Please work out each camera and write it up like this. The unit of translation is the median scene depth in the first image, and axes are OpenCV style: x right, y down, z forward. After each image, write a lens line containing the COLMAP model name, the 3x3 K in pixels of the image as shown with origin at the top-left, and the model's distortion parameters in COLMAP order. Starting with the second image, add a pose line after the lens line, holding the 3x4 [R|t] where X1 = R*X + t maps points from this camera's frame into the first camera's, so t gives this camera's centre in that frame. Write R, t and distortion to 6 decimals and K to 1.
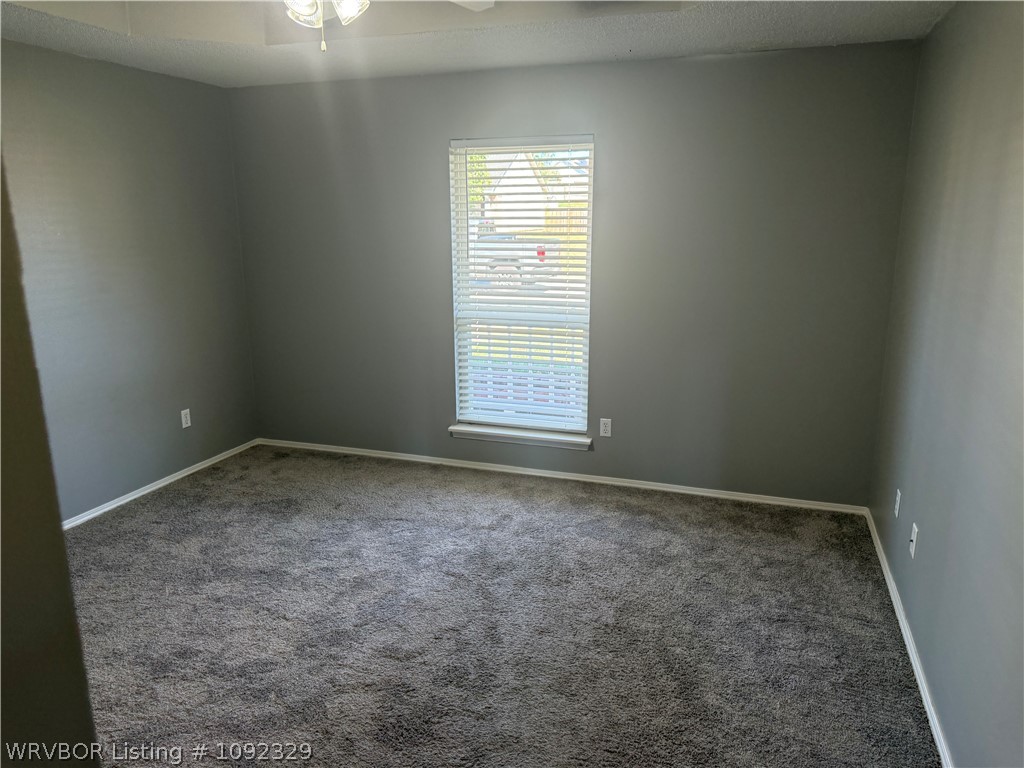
lens RADIAL K [[706.4, 0, 518.1], [0, 706.4, 388.9], [0, 0, 1]] dist [0.114751, -0.200806]
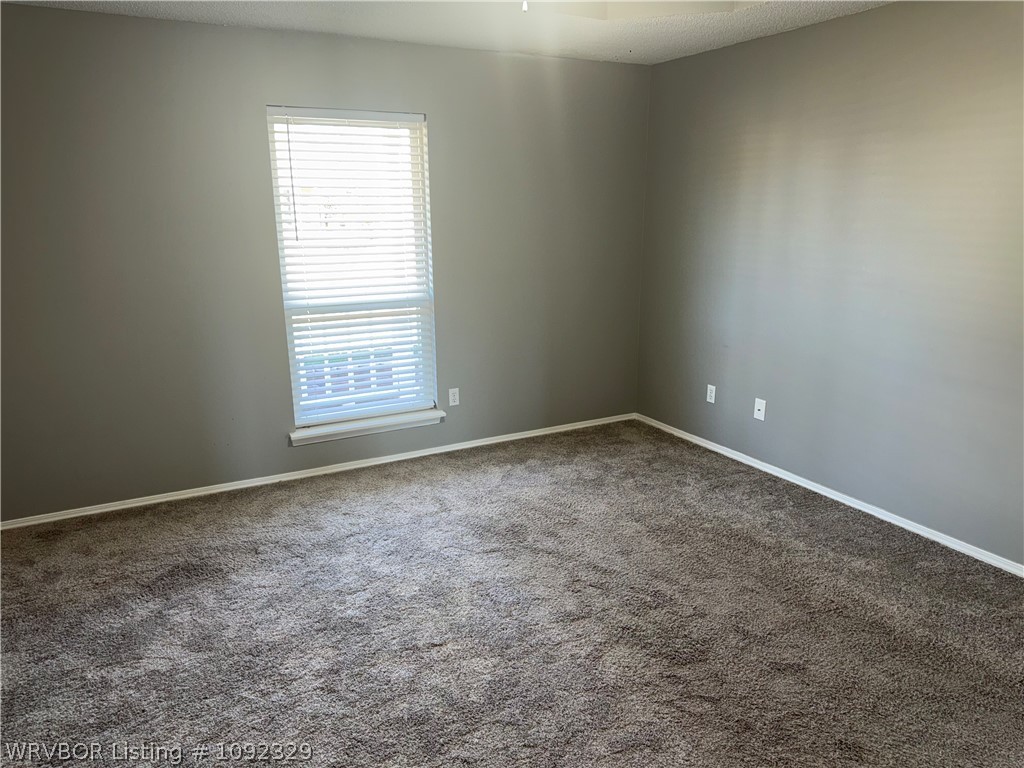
lens RADIAL K [[706.4, 0, 518.1], [0, 706.4, 388.9], [0, 0, 1]] dist [0.114751, -0.200806]
pose [[0.693969, -0.189022, 0.694750, -0.541594], [0.172199, 0.980494, 0.094760, -0.041248], [-0.699110, 0.053875, 0.712982, 0.180400]]
